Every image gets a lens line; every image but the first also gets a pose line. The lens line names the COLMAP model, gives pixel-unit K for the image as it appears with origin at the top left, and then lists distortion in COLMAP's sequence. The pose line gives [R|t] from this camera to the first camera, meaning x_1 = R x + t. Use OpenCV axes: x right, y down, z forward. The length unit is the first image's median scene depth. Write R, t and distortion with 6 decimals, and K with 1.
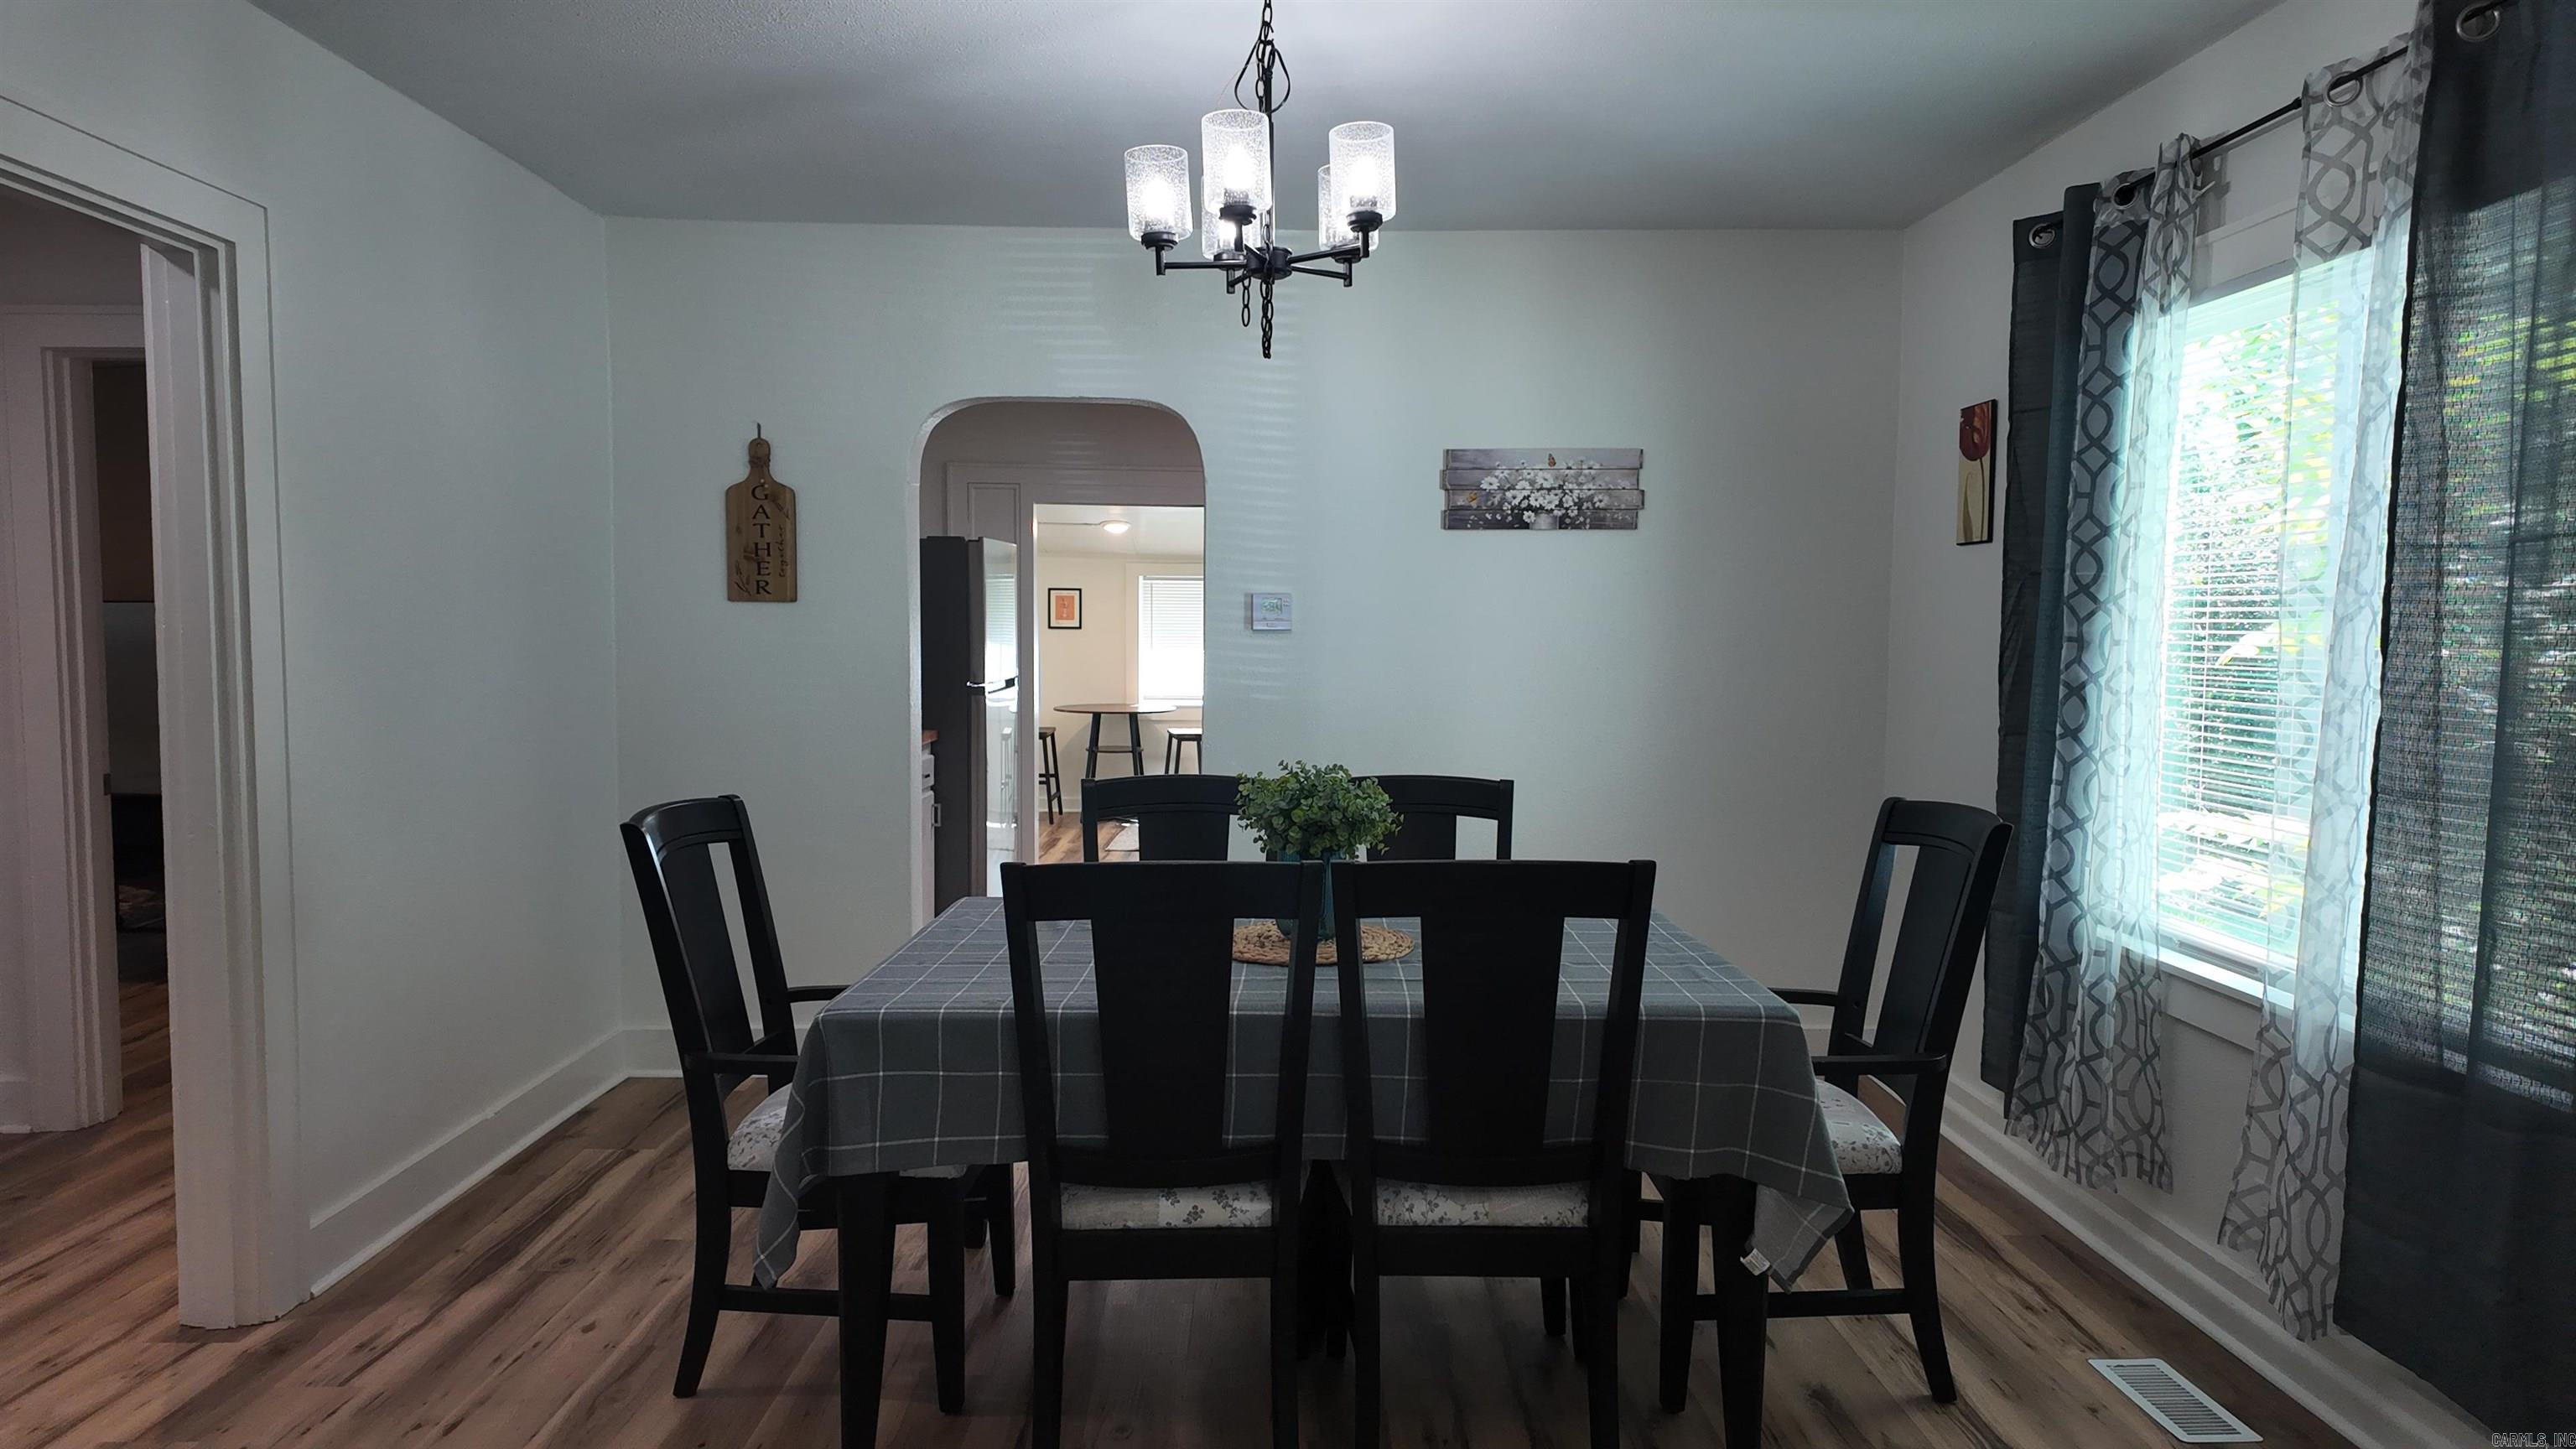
lens RADIAL K [[1563.0, 0, 1207.9], [0, 1563.0, 710.6], [0, 0, 1]] dist [-0.000545, 0.000788]
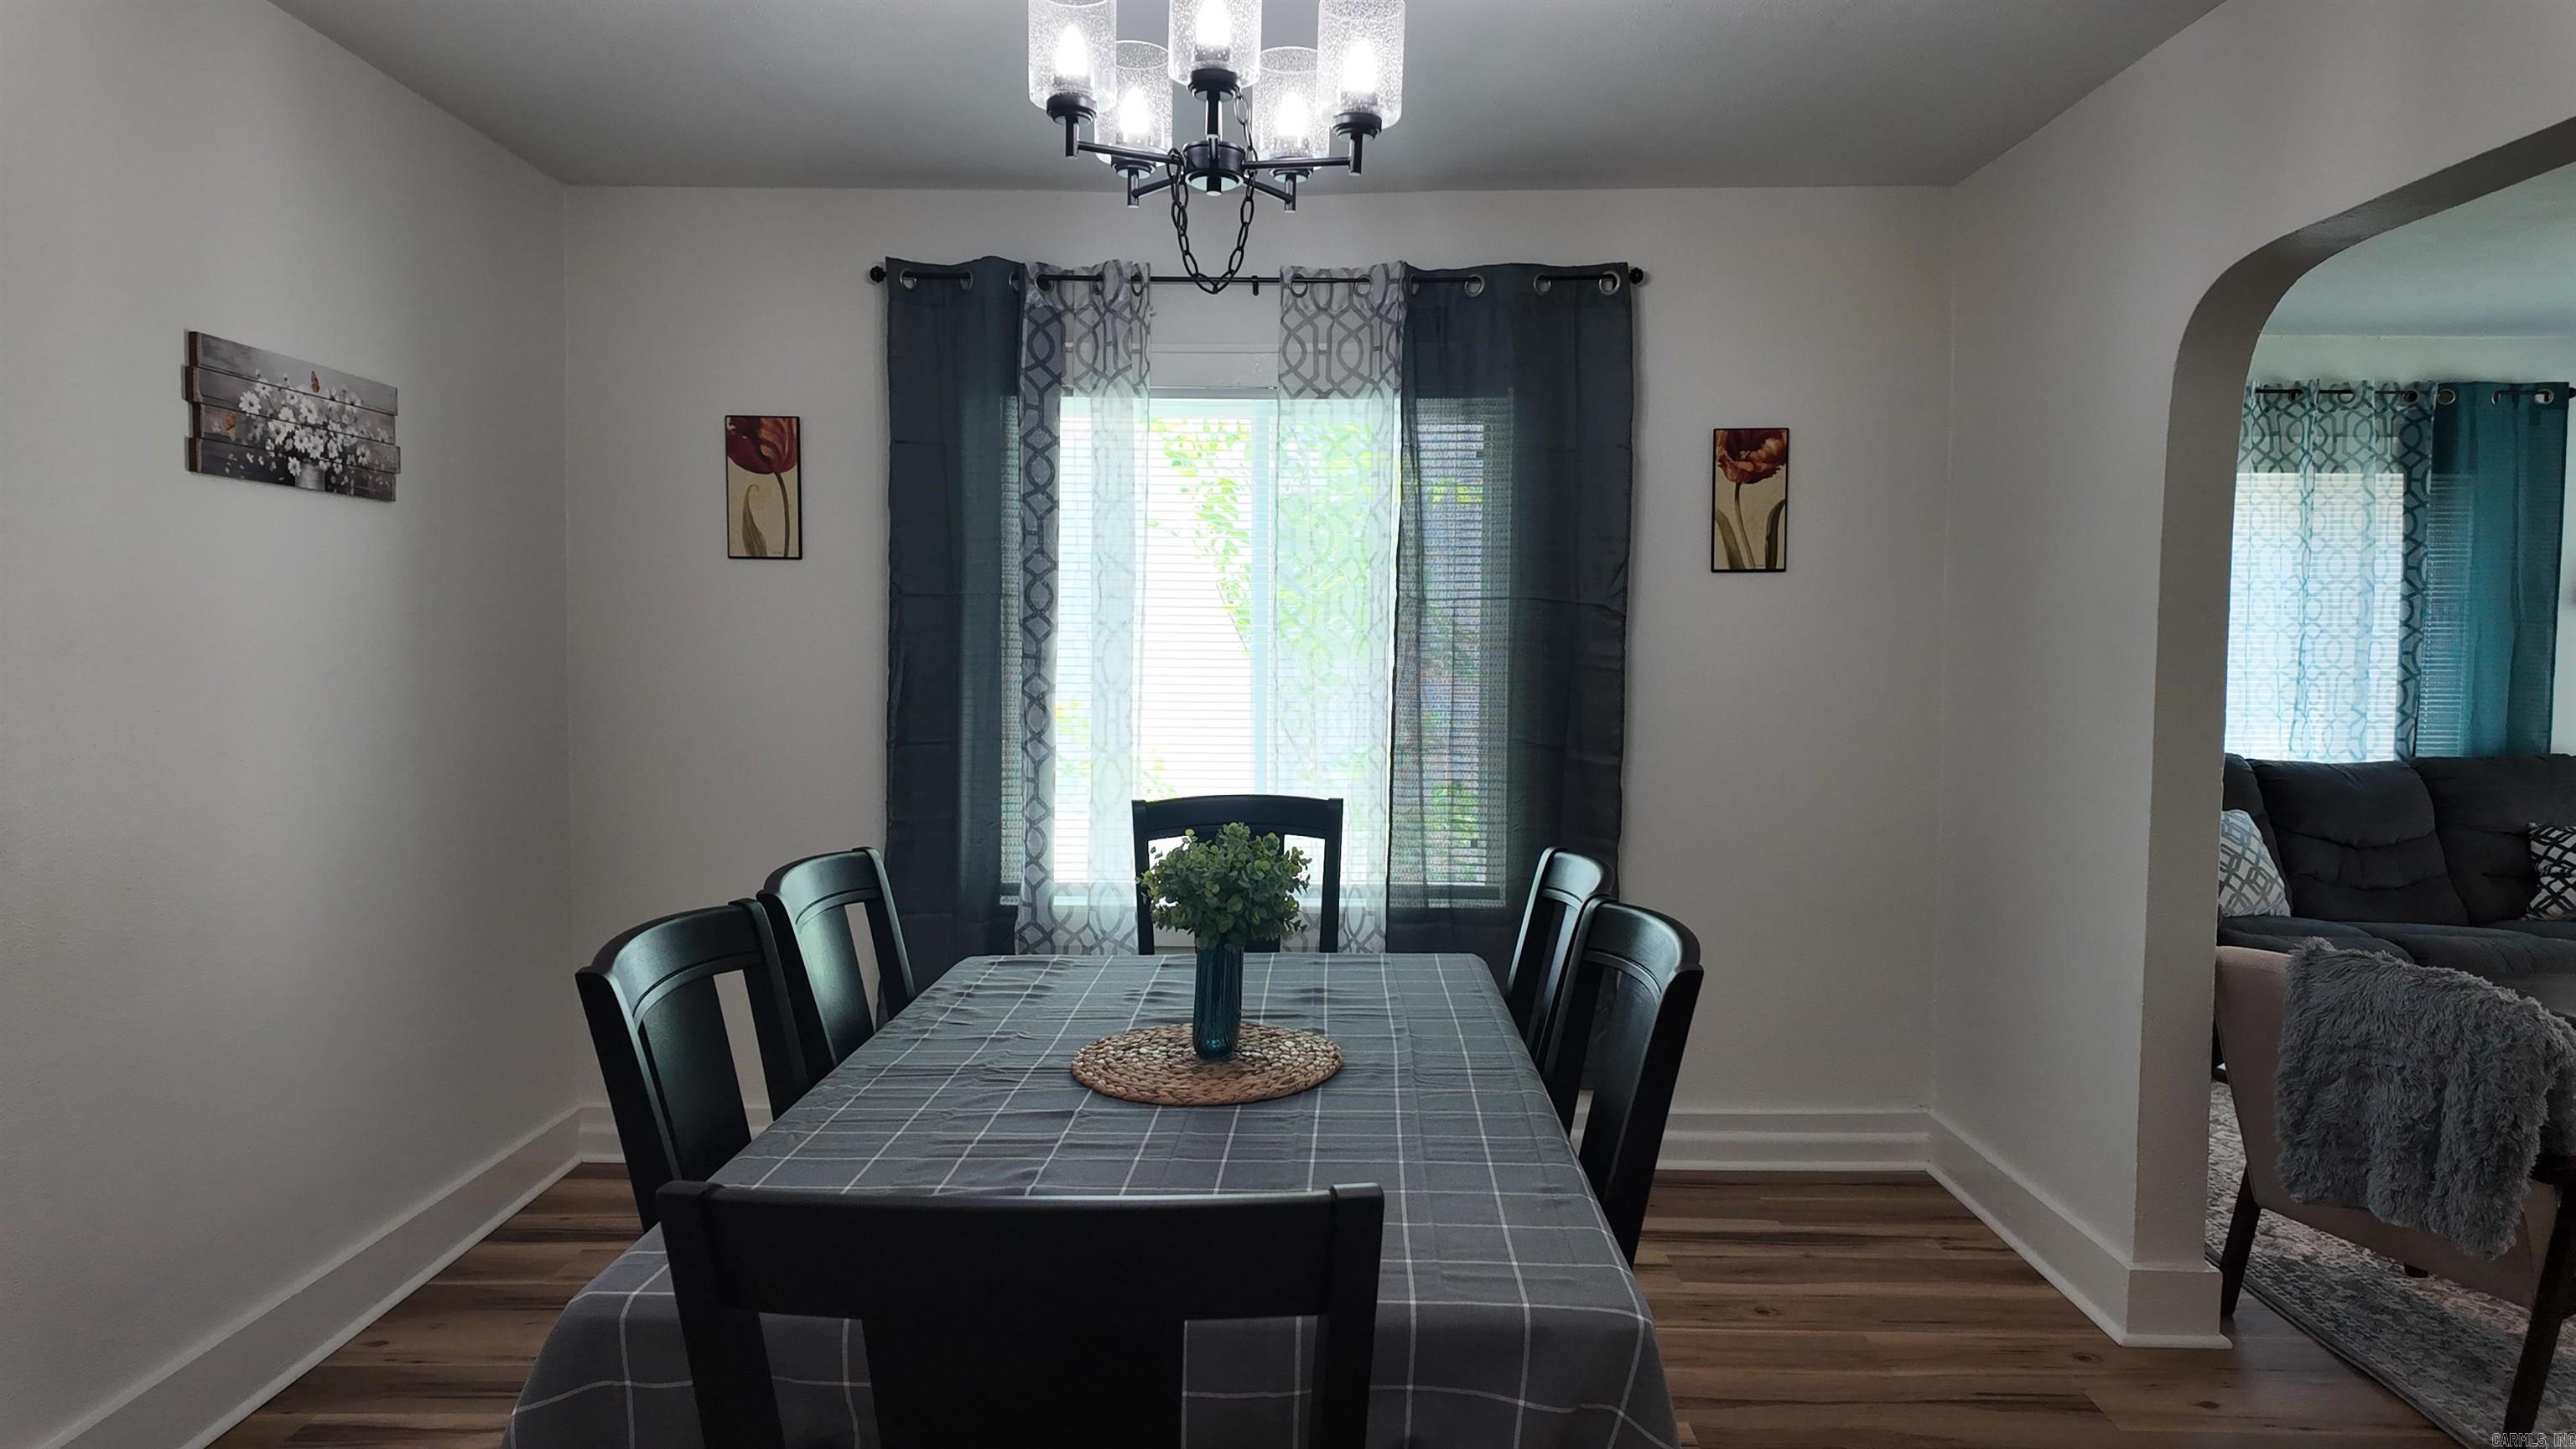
lens RADIAL K [[1528.1, 0, 1276.0], [0, 1528.1, 708.9], [0, 0, 1]] dist [0.082199, -0.057262]
pose [[-0.033565, -0.046562, 0.998351, -0.590912], [0.046951, 0.997738, 0.048112, -0.052693], [-0.998333, 0.048488, -0.031303, 0.854225]]
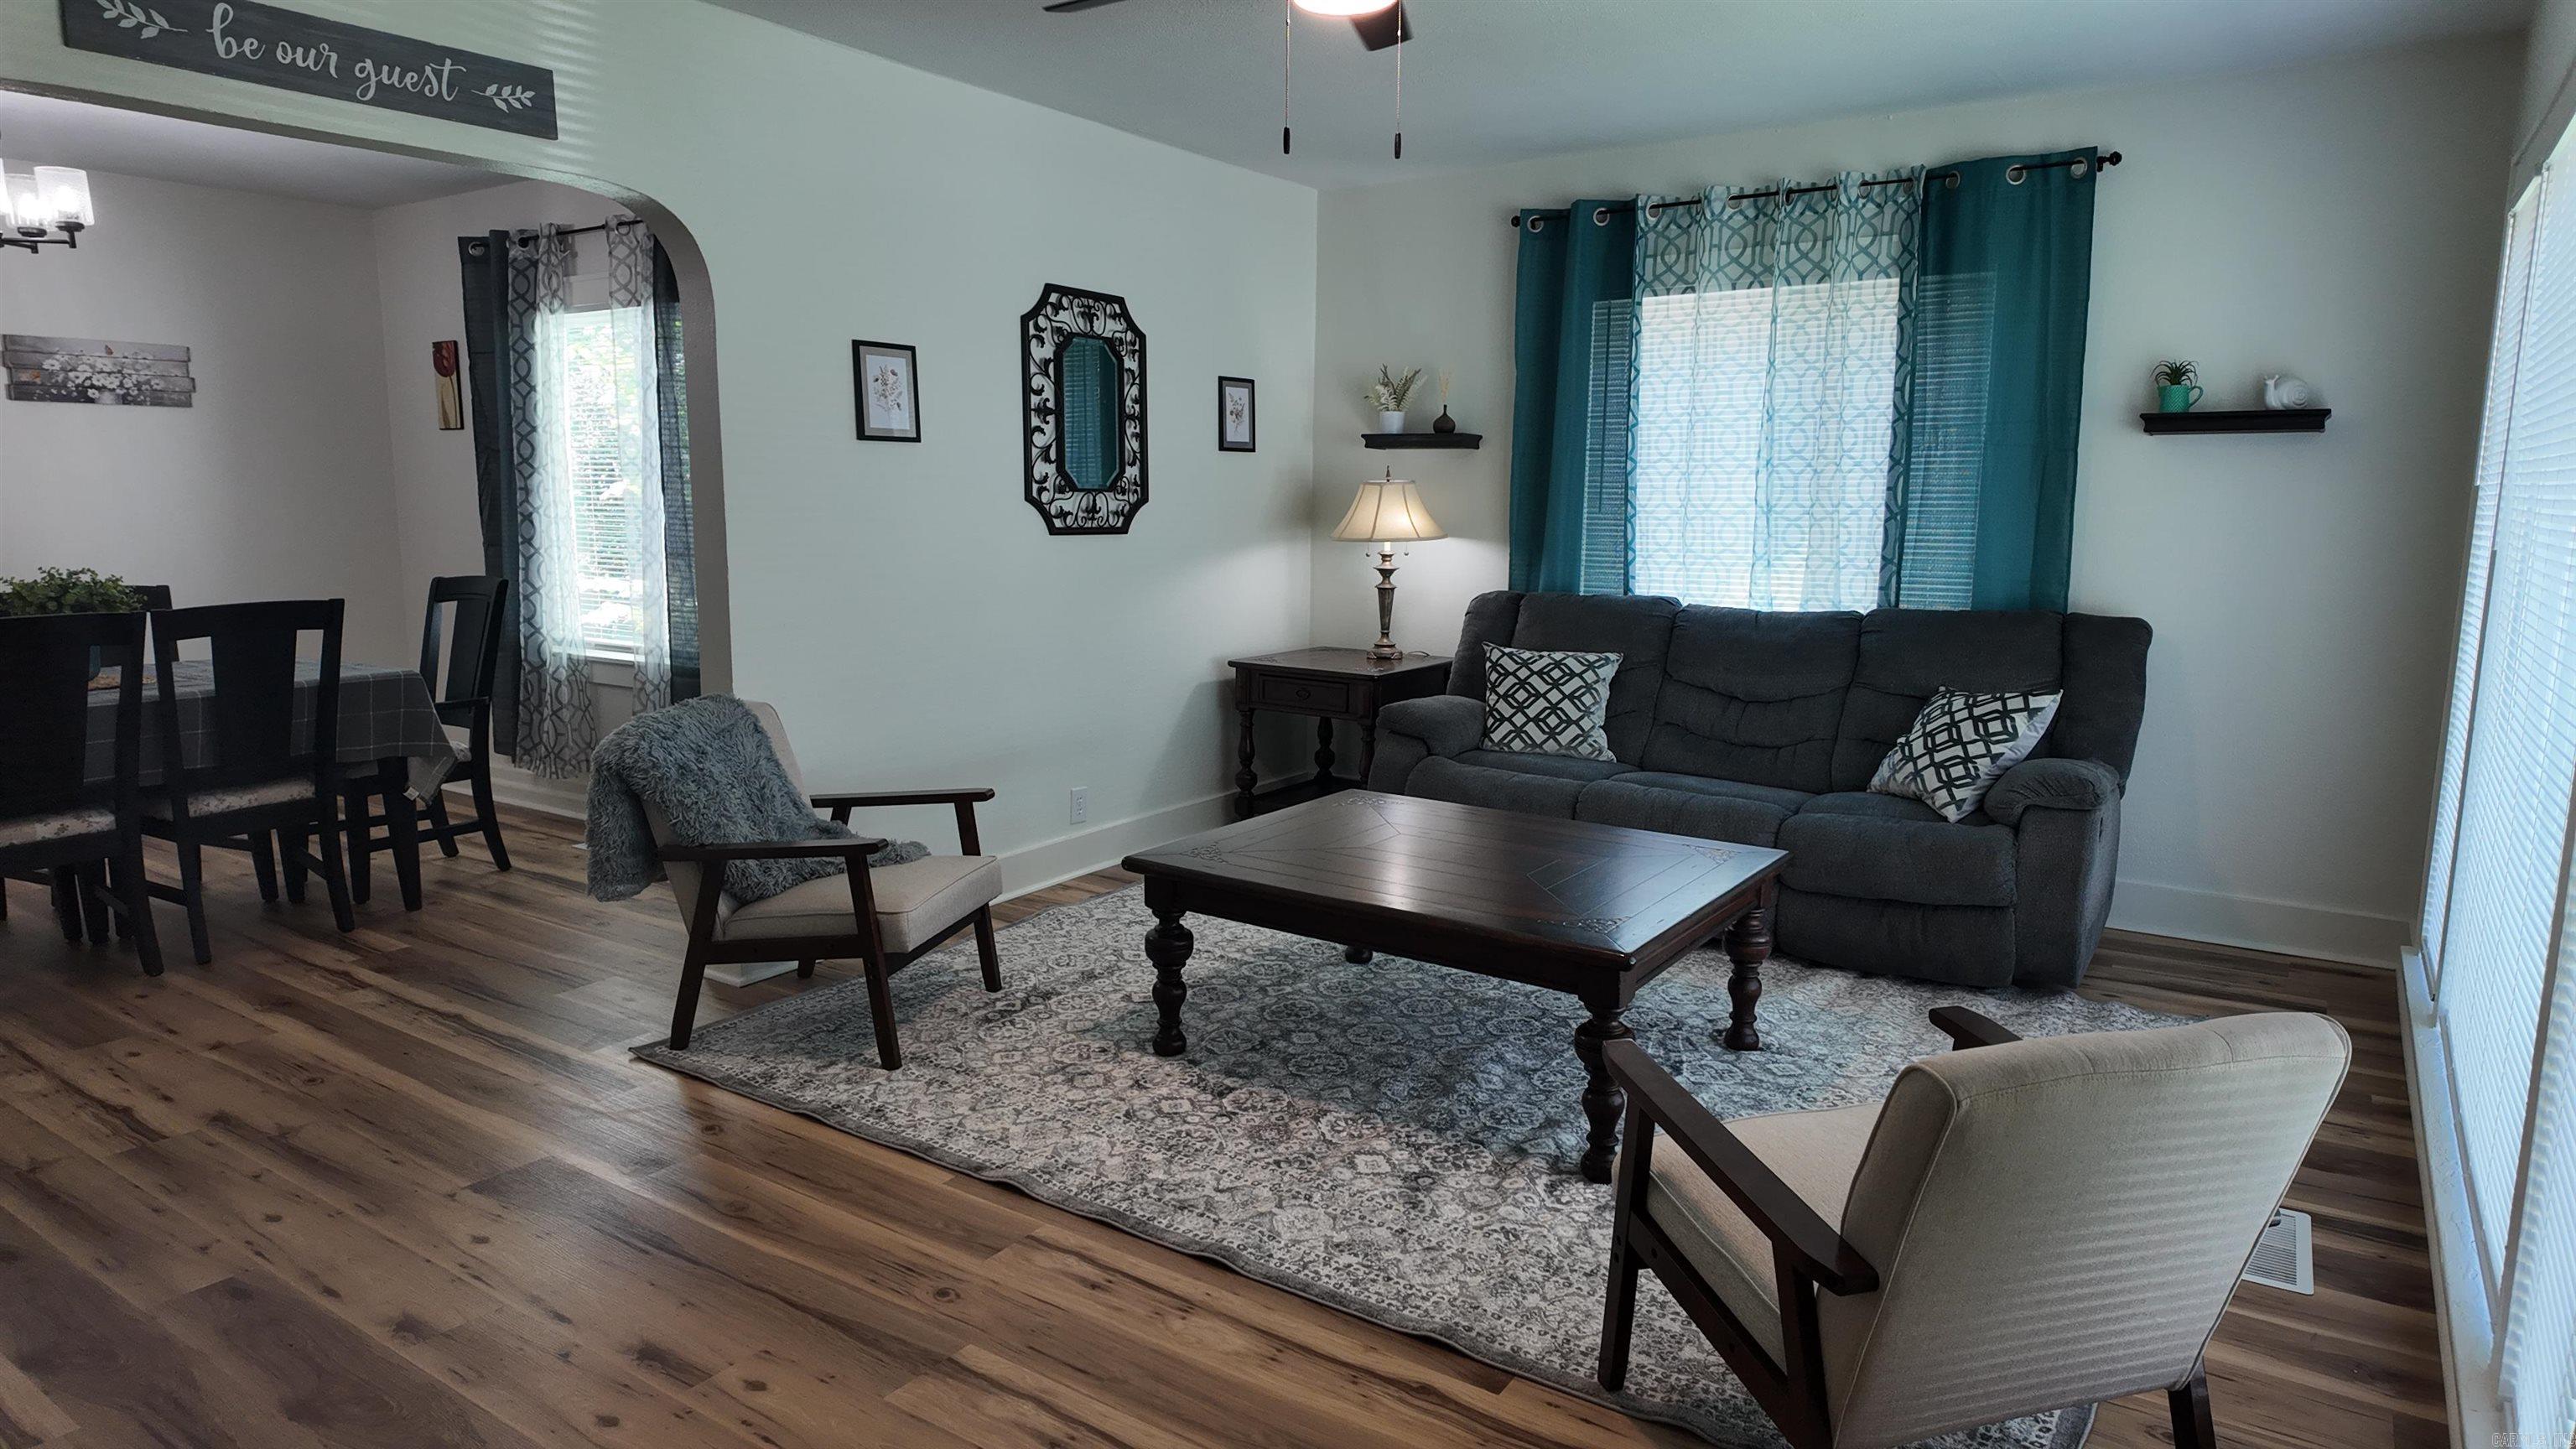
lens RADIAL K [[1512.1, 0, 1302.9], [0, 1512.1, 724.0], [0, 0, 1]] dist [0.016924, -0.001995]
pose [[0.543640, -0.129949, 0.829198, -0.454235], [0.042495, 0.990936, 0.127435, 0.039151], [-0.838242, -0.034042, 0.544235, -0.732256]]
